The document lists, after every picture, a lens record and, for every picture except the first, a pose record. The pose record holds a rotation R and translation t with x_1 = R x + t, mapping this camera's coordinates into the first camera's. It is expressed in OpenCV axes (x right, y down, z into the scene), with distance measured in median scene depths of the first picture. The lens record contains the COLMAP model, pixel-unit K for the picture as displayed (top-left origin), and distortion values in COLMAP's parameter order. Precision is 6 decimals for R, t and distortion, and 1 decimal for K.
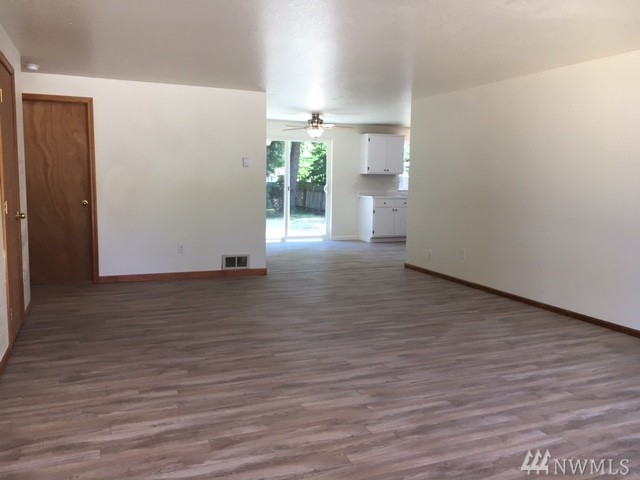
lens RADIAL K [[550.1, 0, 319.6], [0, 550.1, 241.1], [0, 0, 1]] dist [0.036071, -0.006741]
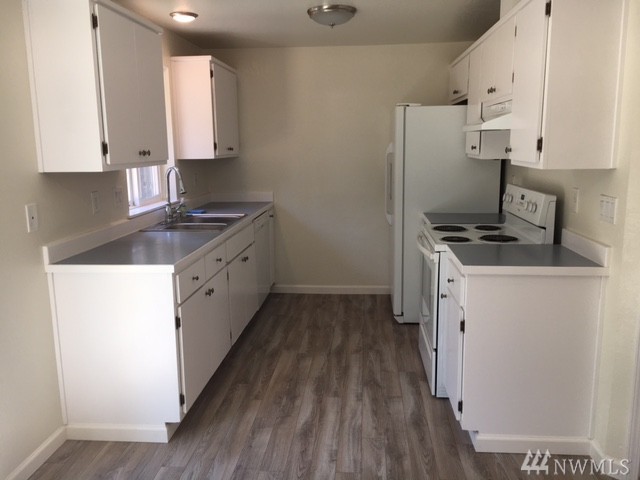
lens RADIAL K [[550.1, 0, 319.9], [0, 550.1, 235.6], [0, 0, 1]] dist [0.036071, -0.006741]
pose [[0.458508, -0.171560, 0.871974, -0.080429], [0.125661, 0.983847, 0.127495, -0.112288], [-0.879761, 0.051115, 0.472660, 0.797647]]
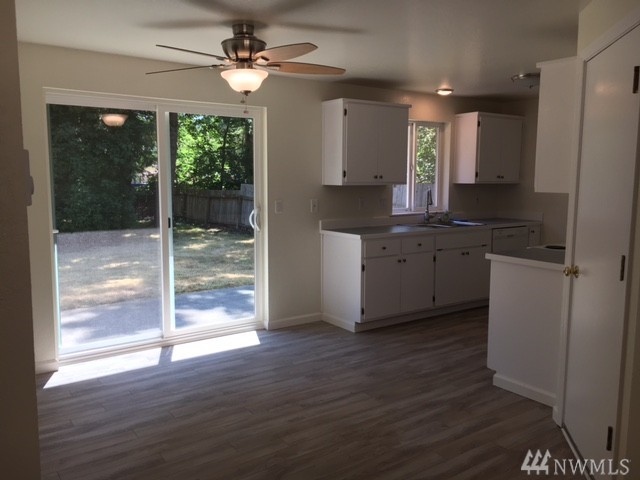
lens RADIAL K [[550.1, 0, 321.6], [0, 550.1, 240.0], [0, 0, 1]] dist [0.036071, -0.006741]
pose [[0.974702, -0.038458, 0.220176, -0.034741], [0.037450, 0.999260, 0.008751, -0.079573], [-0.220349, -0.000284, 0.975421, 0.540679]]
